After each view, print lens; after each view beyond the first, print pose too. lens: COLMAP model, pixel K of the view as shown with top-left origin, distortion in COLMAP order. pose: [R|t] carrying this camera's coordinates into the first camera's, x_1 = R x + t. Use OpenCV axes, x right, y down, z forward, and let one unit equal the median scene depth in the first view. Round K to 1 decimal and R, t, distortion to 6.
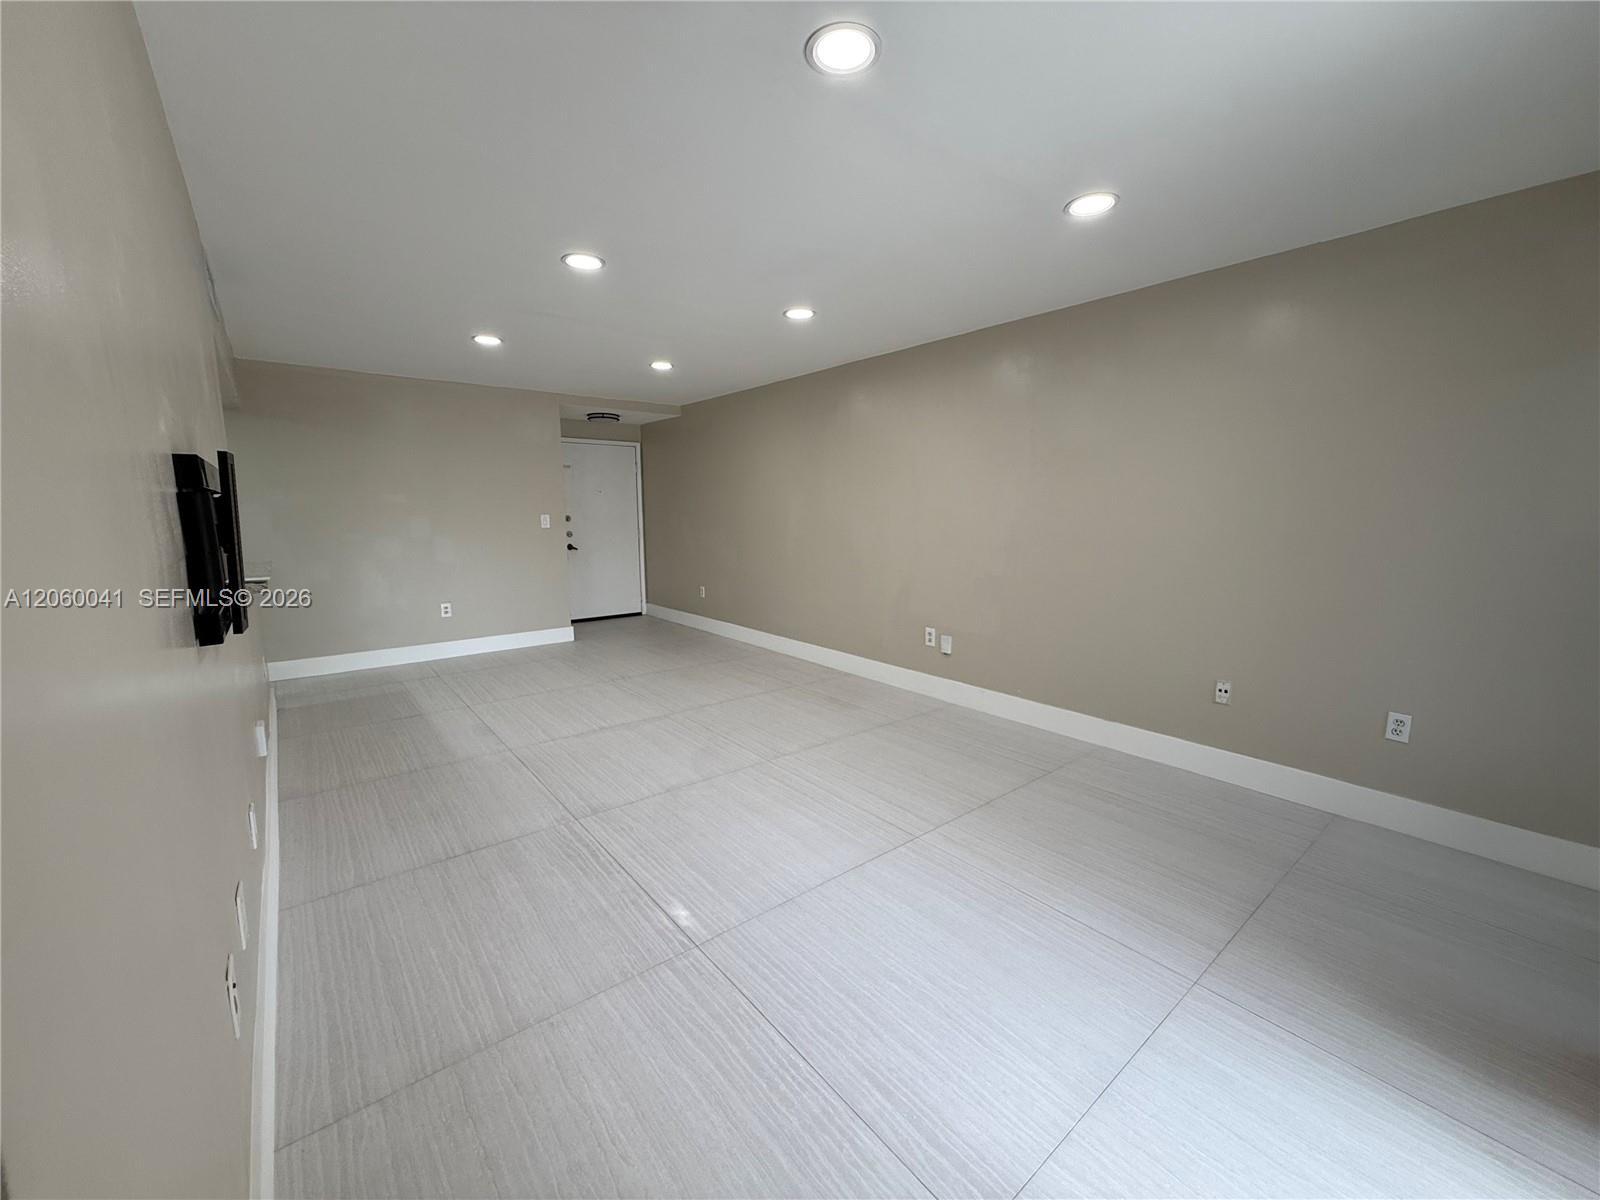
lens RADIAL K [[636.9, 0, 798.2], [0, 636.9, 596.5], [0, 0, 1]] dist [-0.003782, -0.000132]
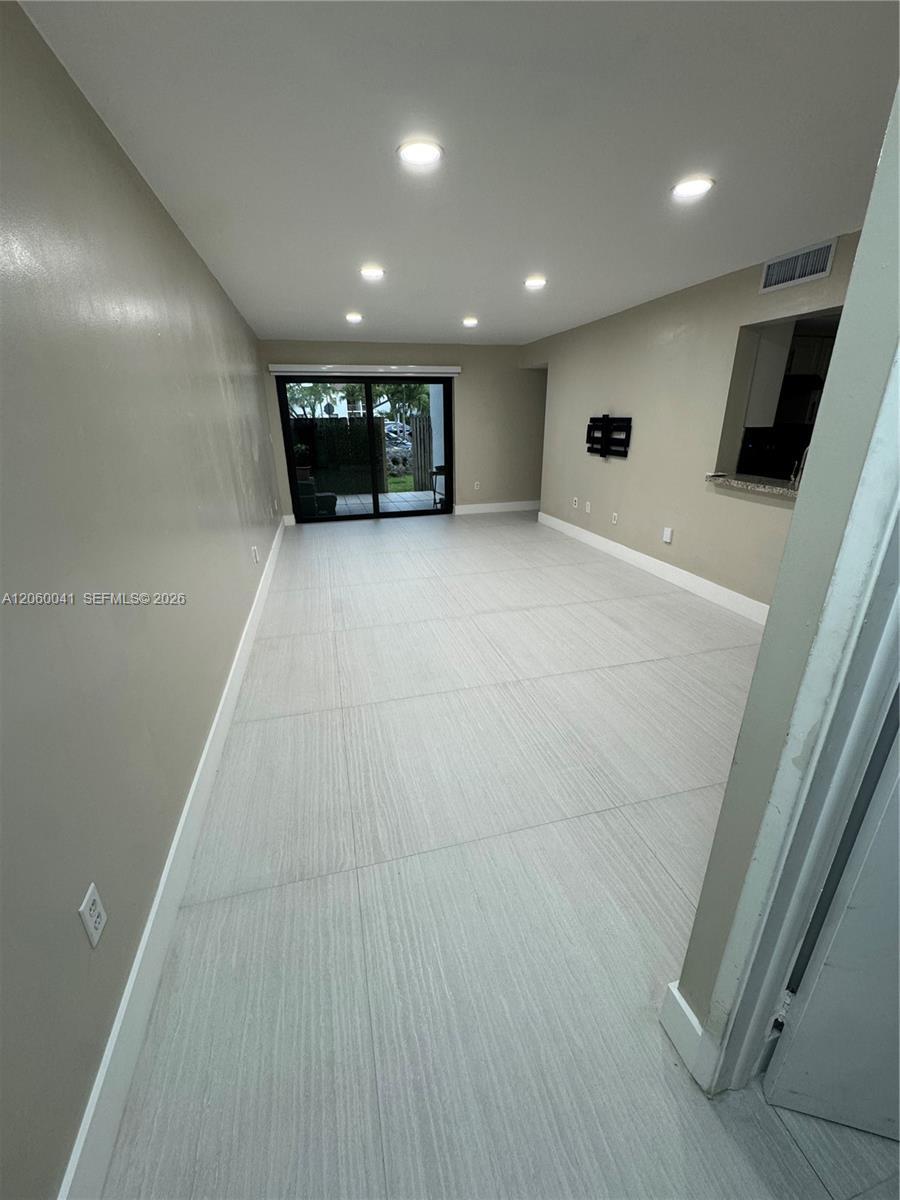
lens RADIAL K [[478.7, 0, 451.6], [0, 478.7, 598.0], [0, 0, 1]] dist [-0.000312, 0.000094]
pose [[-0.914038, -0.130150, 0.384182, -0.591934], [0.071580, 0.880510, 0.468592, -0.318323], [-0.399263, 0.455810, -0.795503, 2.009895]]
